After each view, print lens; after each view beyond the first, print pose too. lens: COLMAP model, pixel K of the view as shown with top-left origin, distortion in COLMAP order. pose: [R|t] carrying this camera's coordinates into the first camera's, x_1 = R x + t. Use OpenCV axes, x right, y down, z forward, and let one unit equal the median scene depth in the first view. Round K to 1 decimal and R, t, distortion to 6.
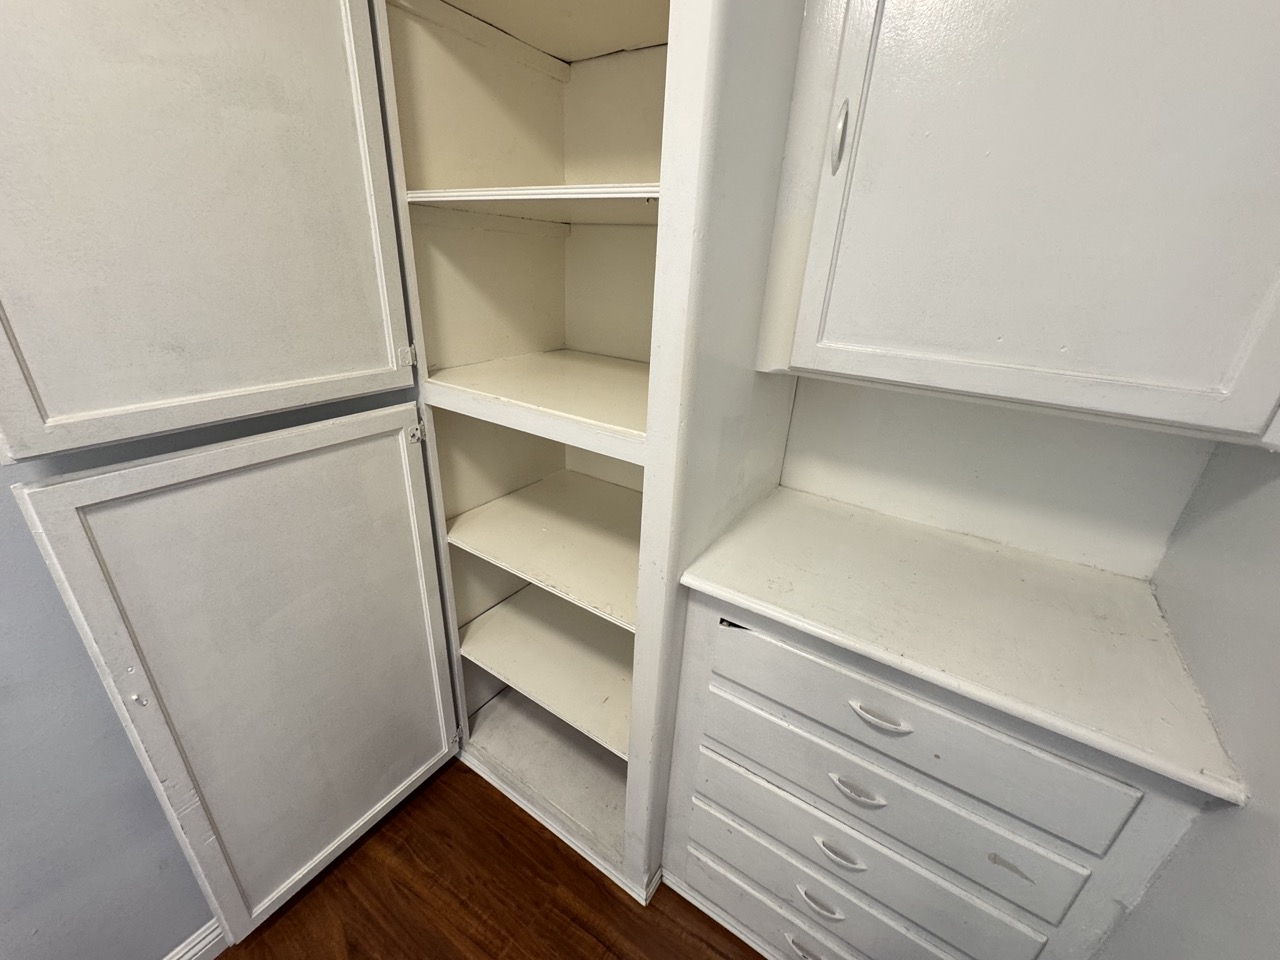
lens RADIAL K [[513.5, 0, 640.0], [0, 513.5, 480.0], [0, 0, 1]] dist [-0.000493, -0.000186]
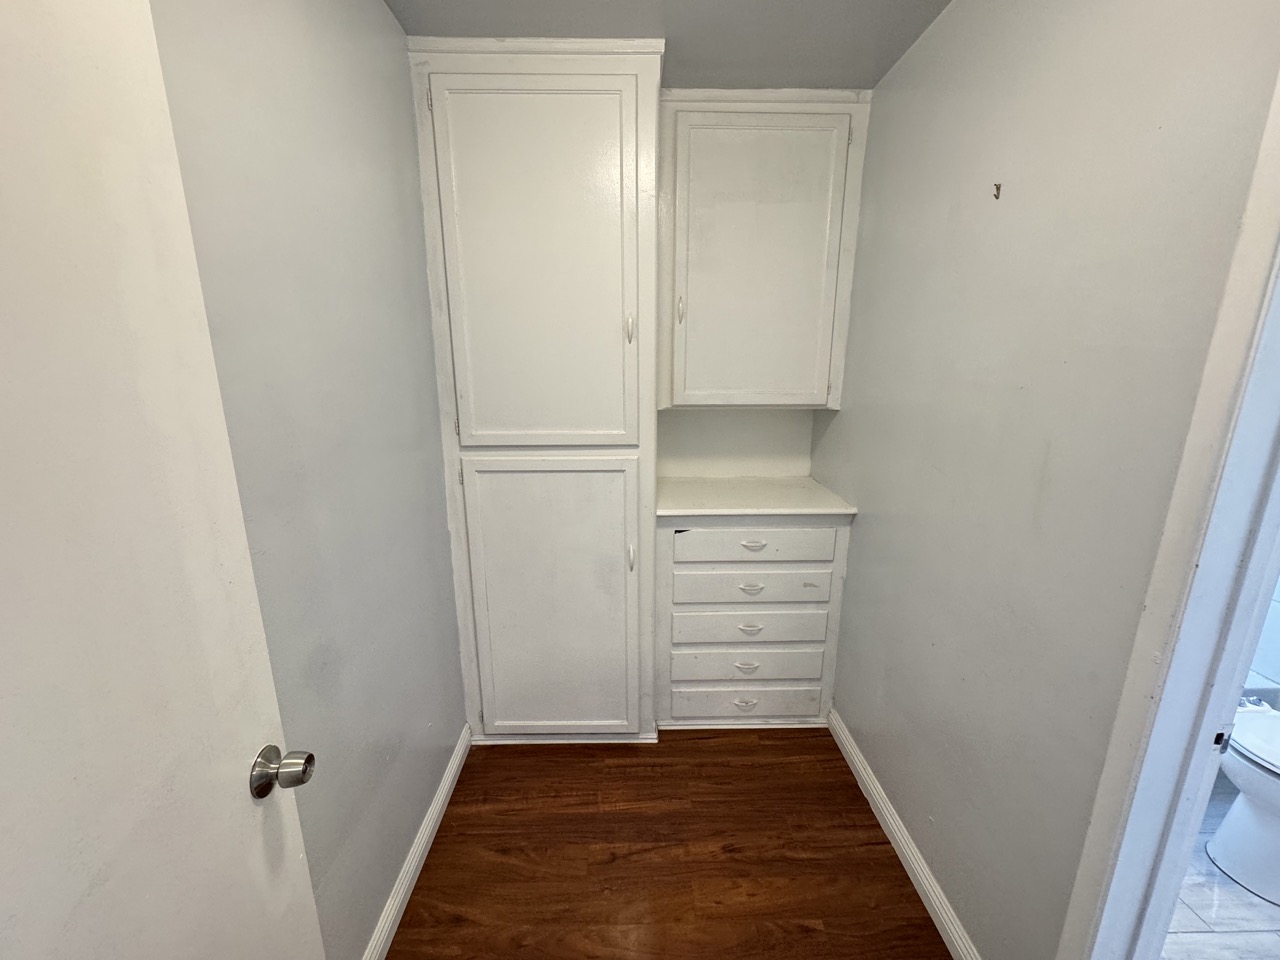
lens RADIAL K [[513.5, 0, 640.0], [0, 513.5, 480.0], [0, 0, 1]] dist [-0.000493, -0.000186]
pose [[0.824972, -0.178765, 0.536157, -0.980512], [0.260307, 0.962231, -0.079701, 0.205031], [-0.501659, 0.205317, 0.840347, -0.635188]]
